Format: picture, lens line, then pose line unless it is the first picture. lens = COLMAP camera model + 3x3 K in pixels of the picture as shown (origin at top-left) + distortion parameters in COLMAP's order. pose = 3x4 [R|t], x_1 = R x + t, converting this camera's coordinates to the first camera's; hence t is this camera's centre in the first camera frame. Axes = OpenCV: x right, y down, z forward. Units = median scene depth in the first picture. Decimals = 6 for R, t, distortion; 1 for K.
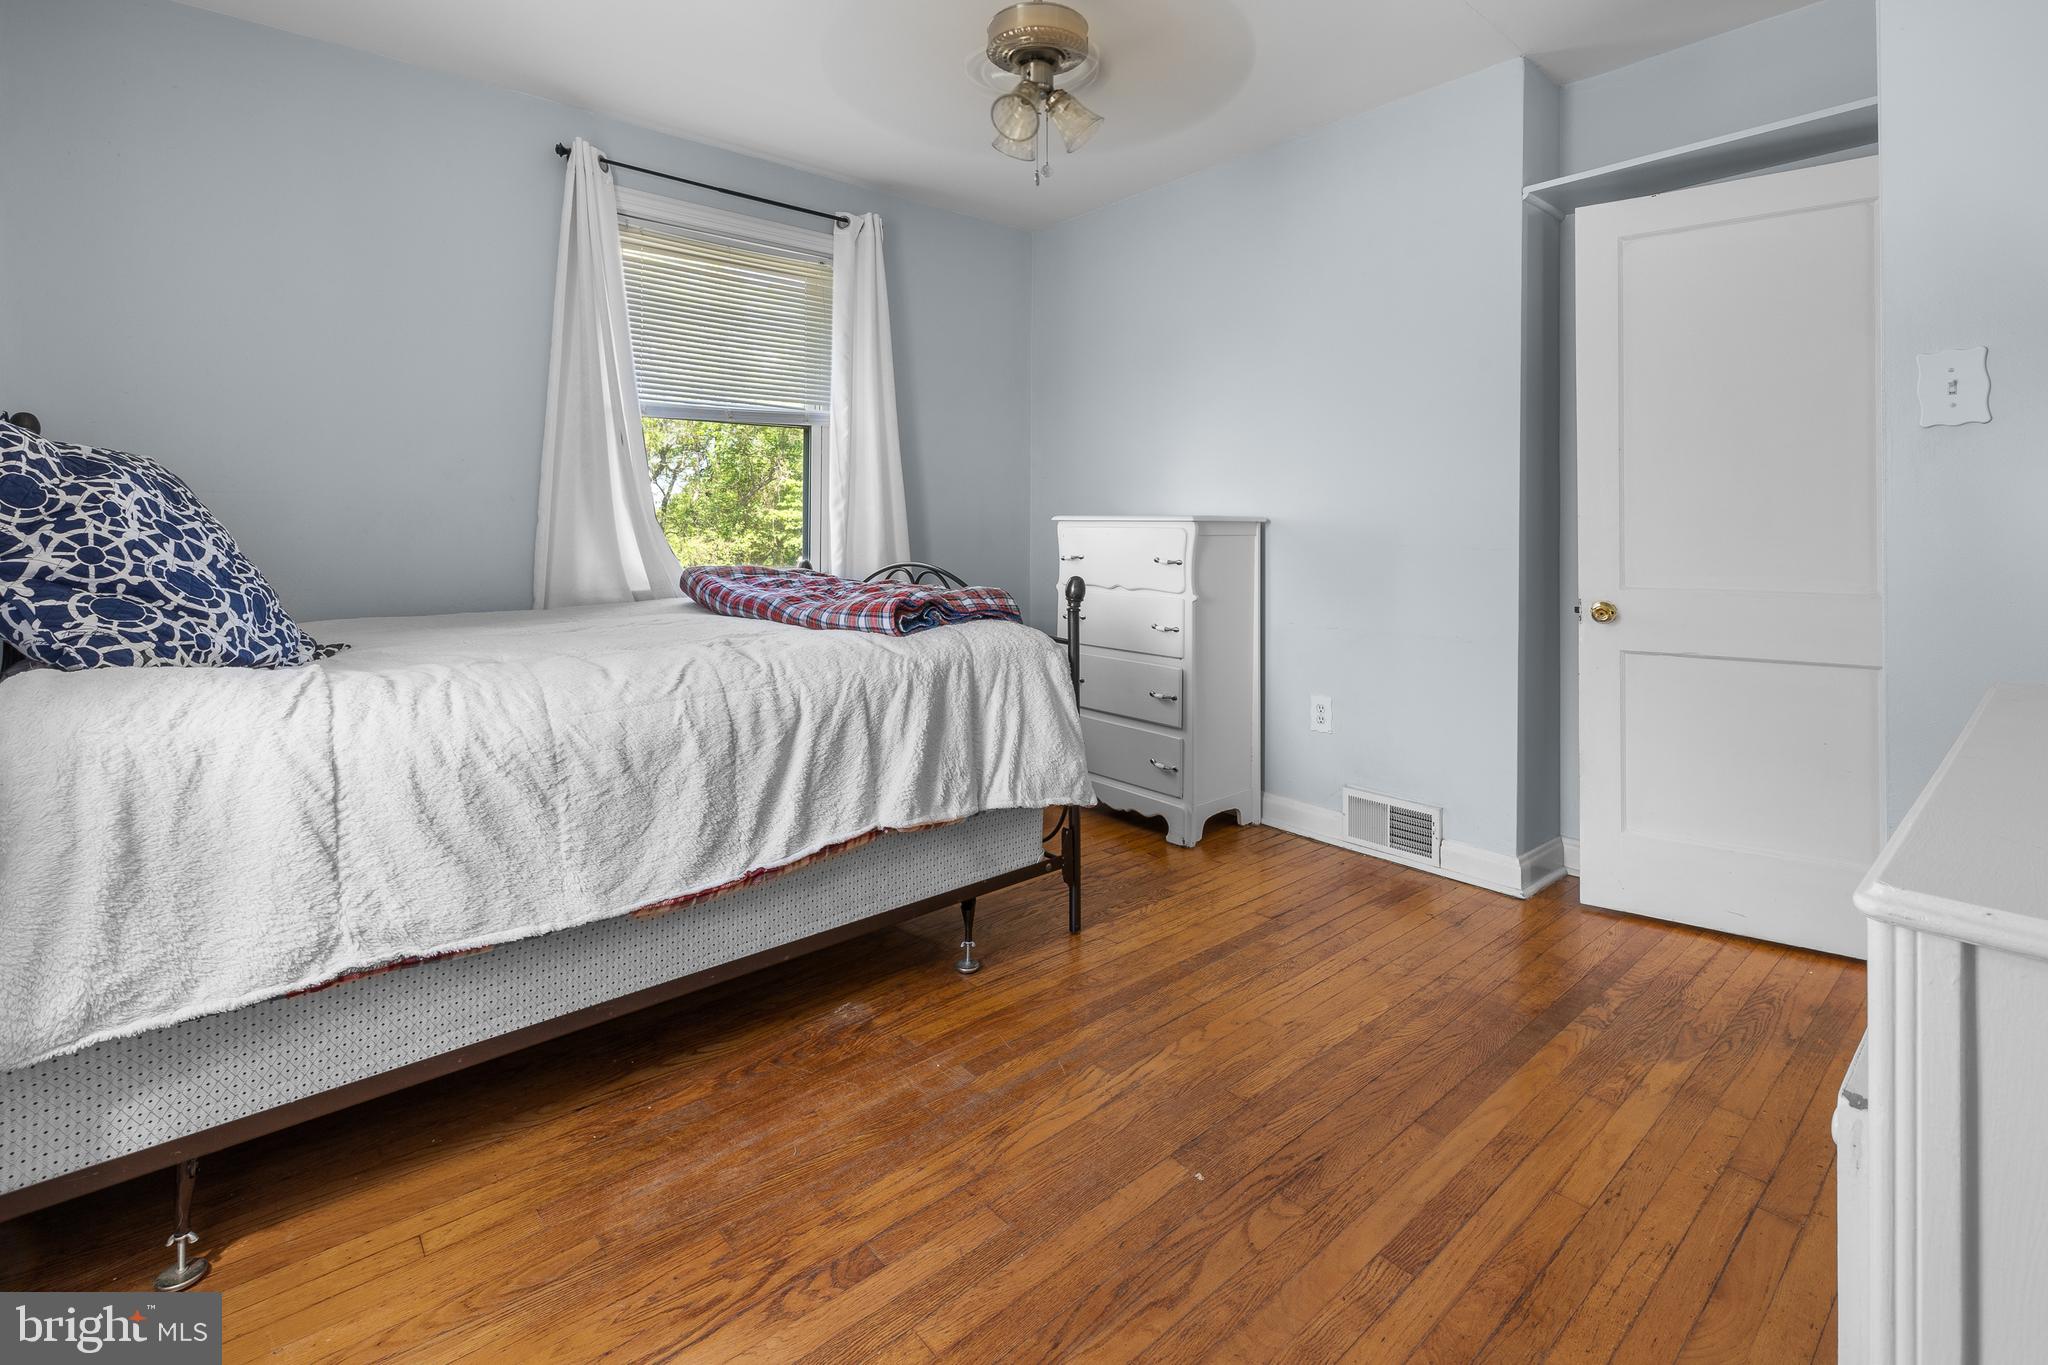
lens RADIAL K [[897.1, 0, 1025.5], [0, 897.1, 507.0], [0, 0, 1]] dist [-0.000668, -0.000019]
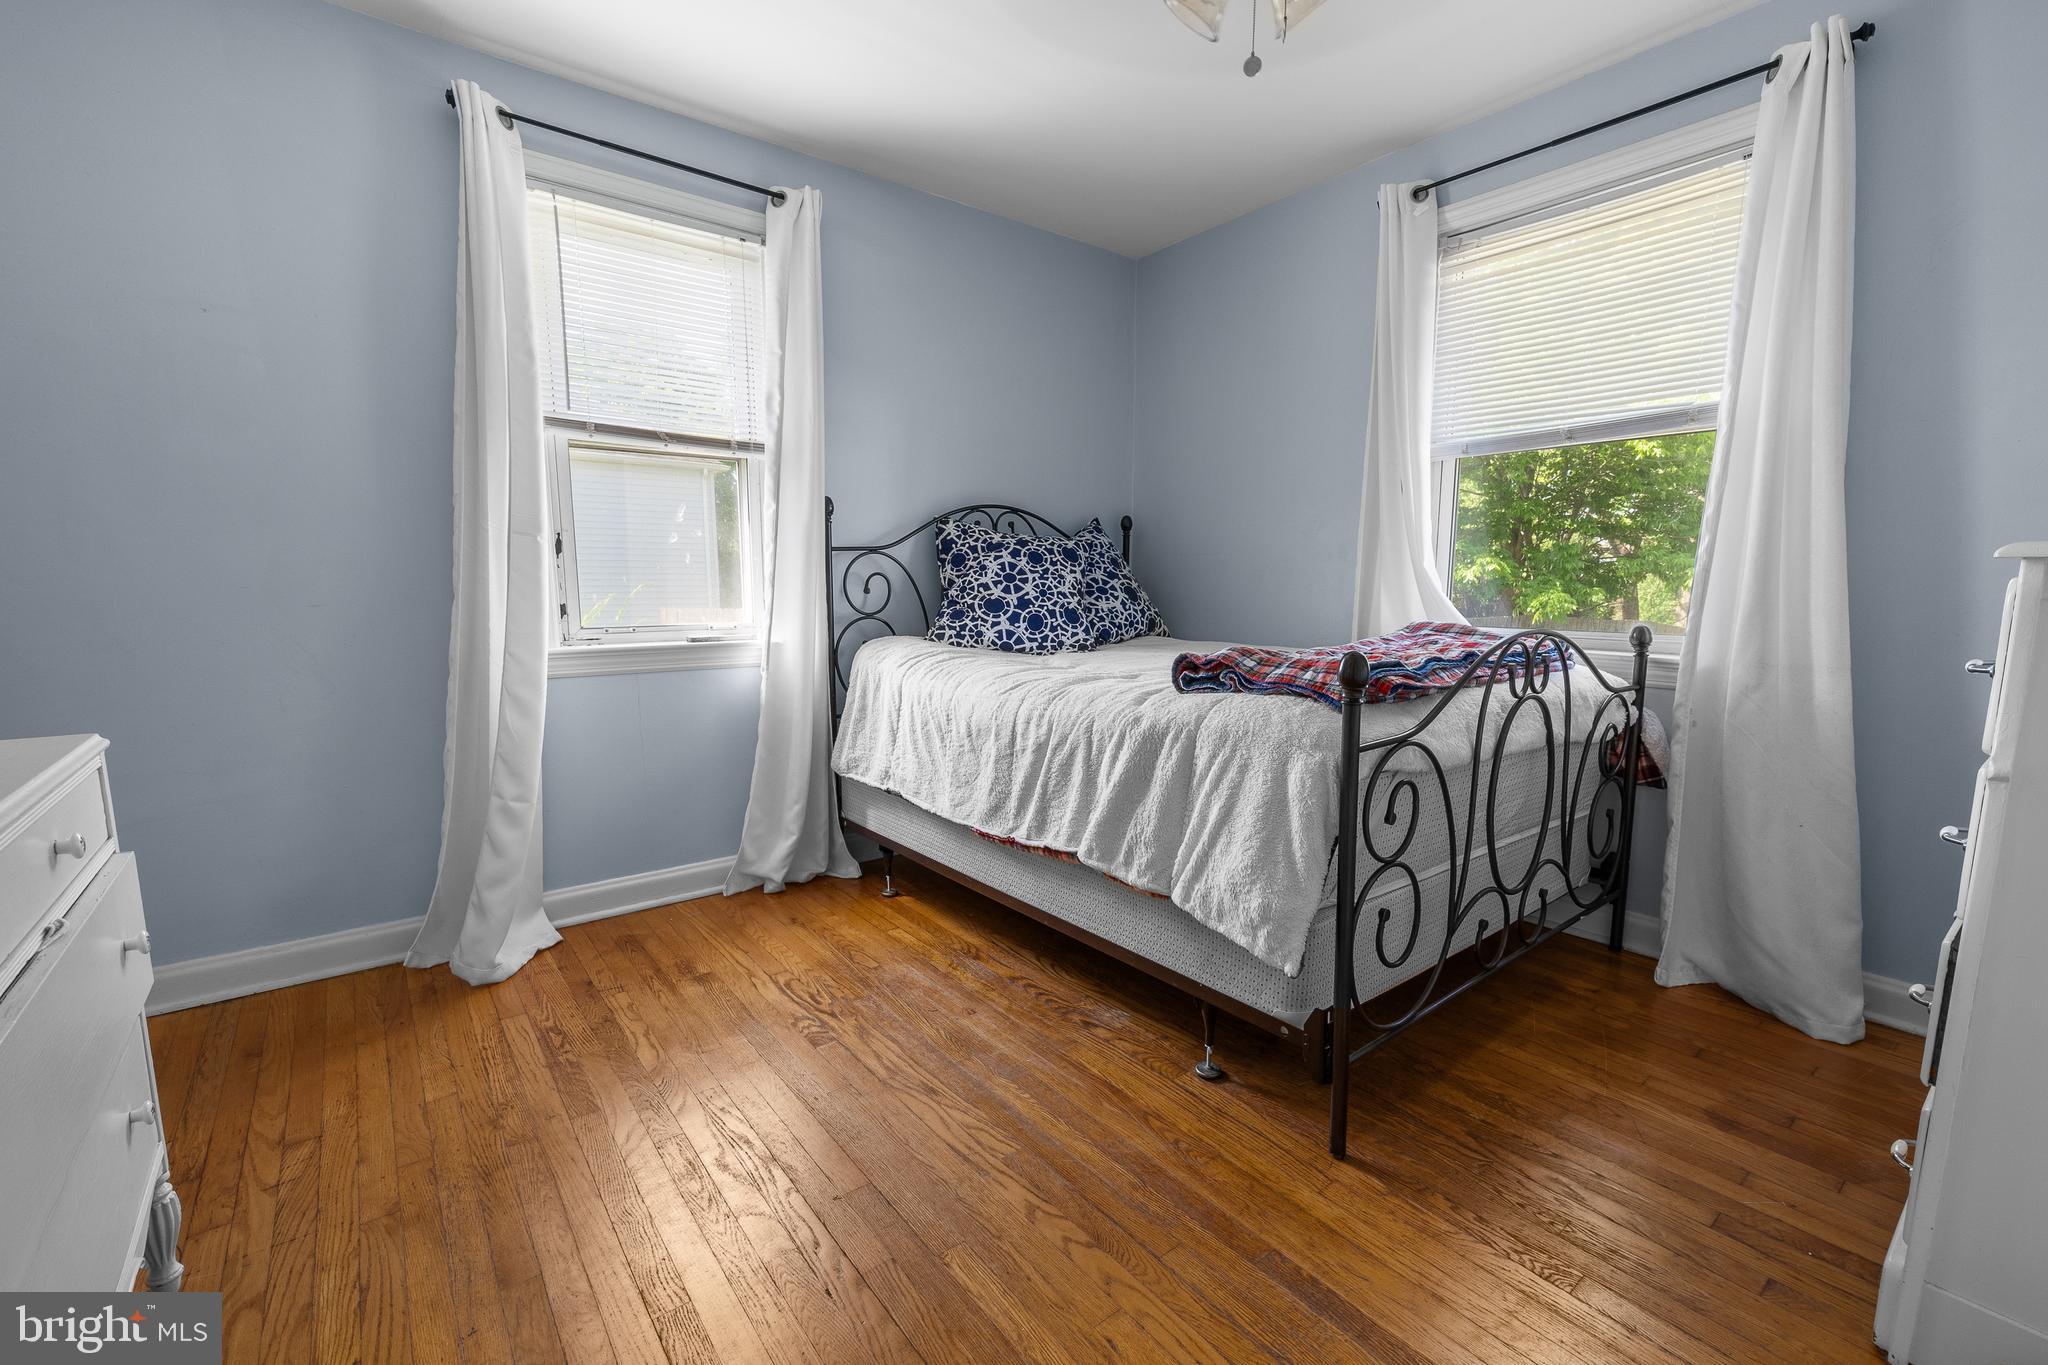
lens RADIAL K [[872.4, 0, 1022.5], [0, 872.4, 707.5], [0, 0, 1]] dist [-0.001814, 0.000049]
pose [[-0.028334, 0.142638, -0.989369, 0.961067], [0.014210, 0.989724, 0.142282, 0.034621], [0.999498, -0.010028, -0.030070, 1.082062]]
